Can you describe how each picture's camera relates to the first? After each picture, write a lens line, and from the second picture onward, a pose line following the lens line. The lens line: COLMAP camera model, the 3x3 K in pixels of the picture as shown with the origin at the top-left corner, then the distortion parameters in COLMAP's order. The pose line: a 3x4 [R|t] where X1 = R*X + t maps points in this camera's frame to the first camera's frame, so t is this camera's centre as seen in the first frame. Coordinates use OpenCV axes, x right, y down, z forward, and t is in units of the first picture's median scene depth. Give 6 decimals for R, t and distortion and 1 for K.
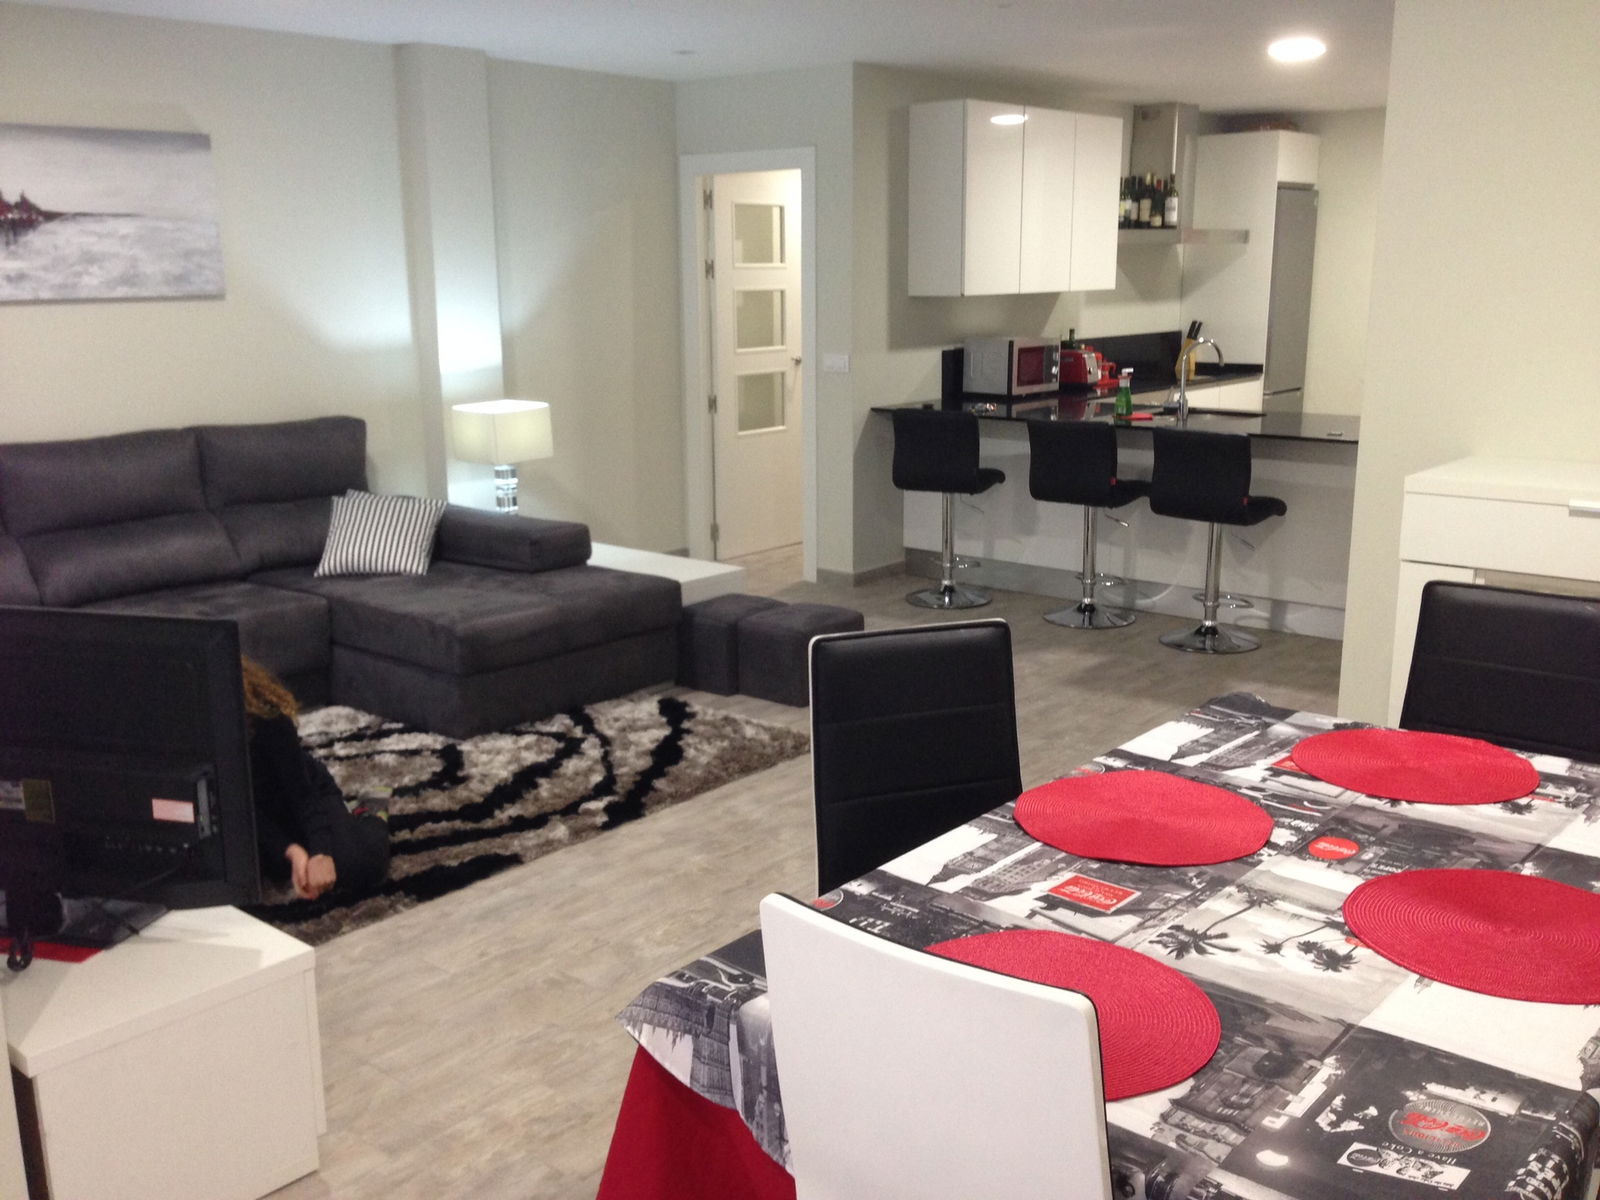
lens RADIAL K [[1511.7, 0, 799.5], [0, 1511.7, 630.8], [0, 0, 1]] dist [0.088598, -0.227586]
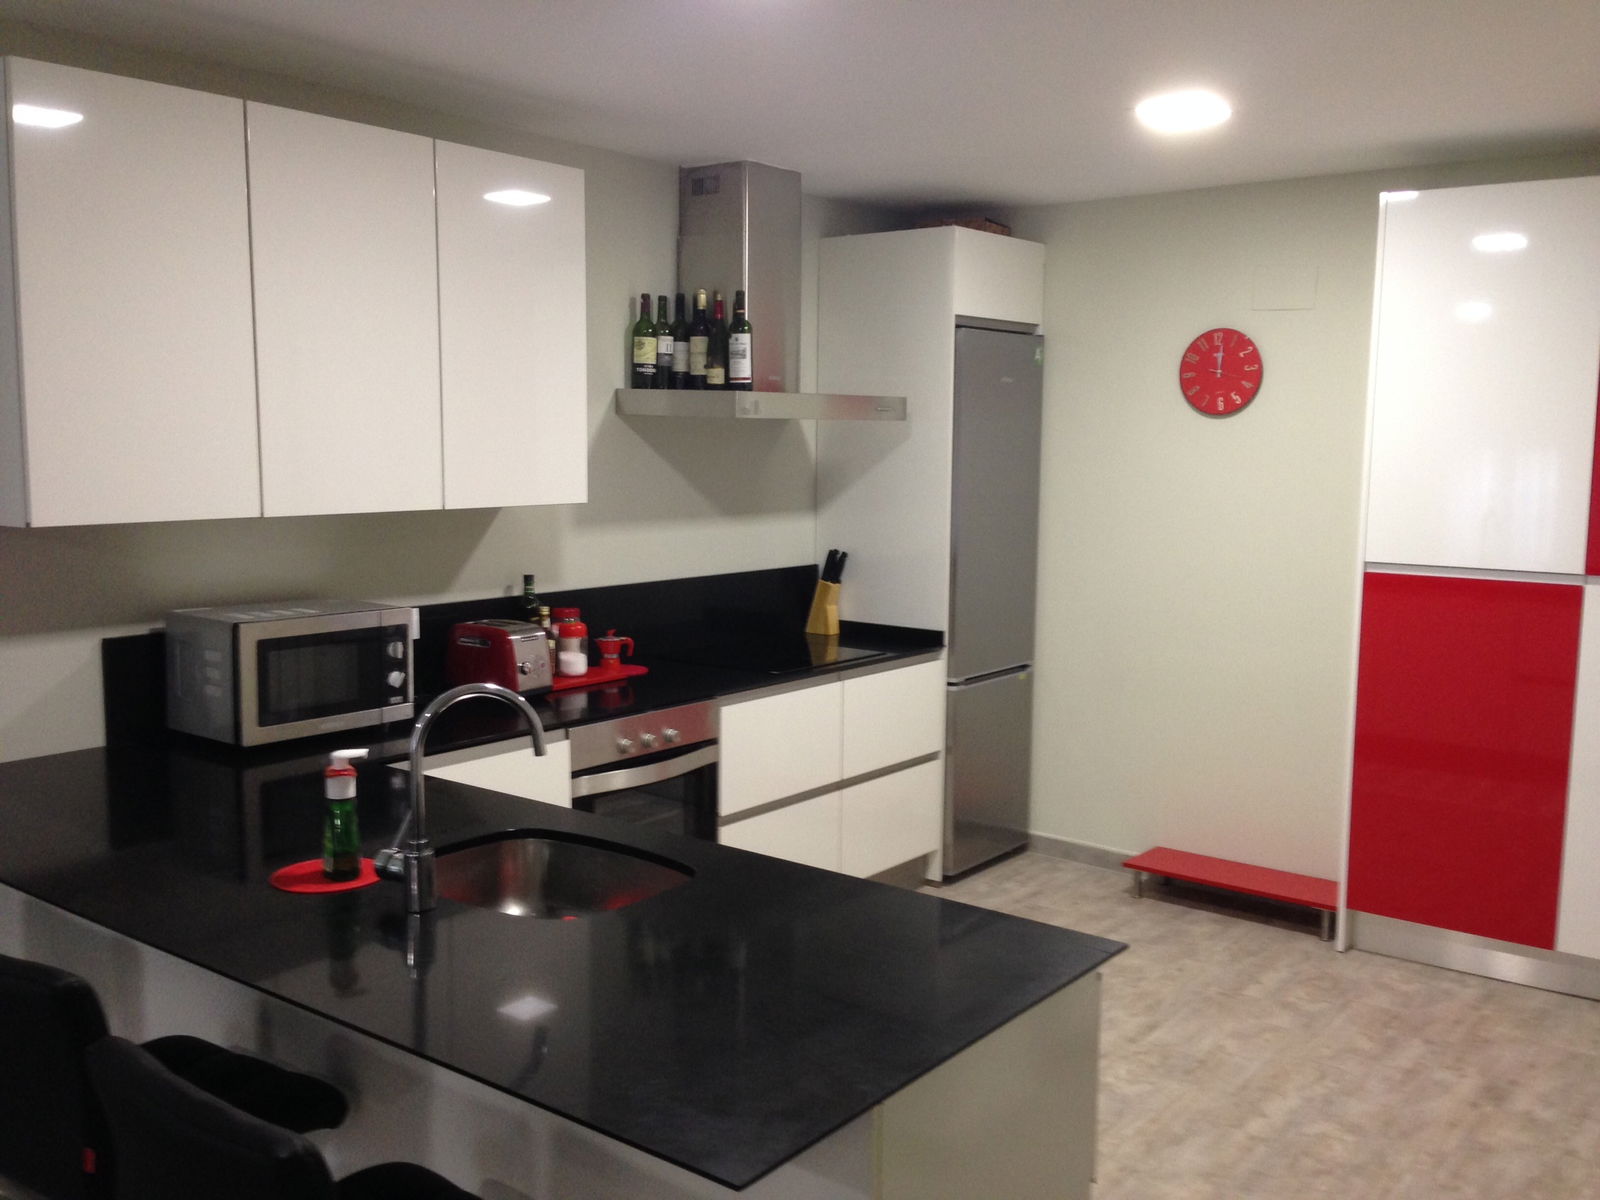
lens RADIAL K [[1489.9, 0, 800.0], [0, 1489.9, 600.0], [0, 0, 1]] dist [-0.003937, -0.002683]
pose [[0.998738, 0.021071, 0.045592, 0.346828], [-0.015523, 0.992798, -0.118792, -0.185171], [-0.047766, 0.117935, 0.991872, 0.701122]]
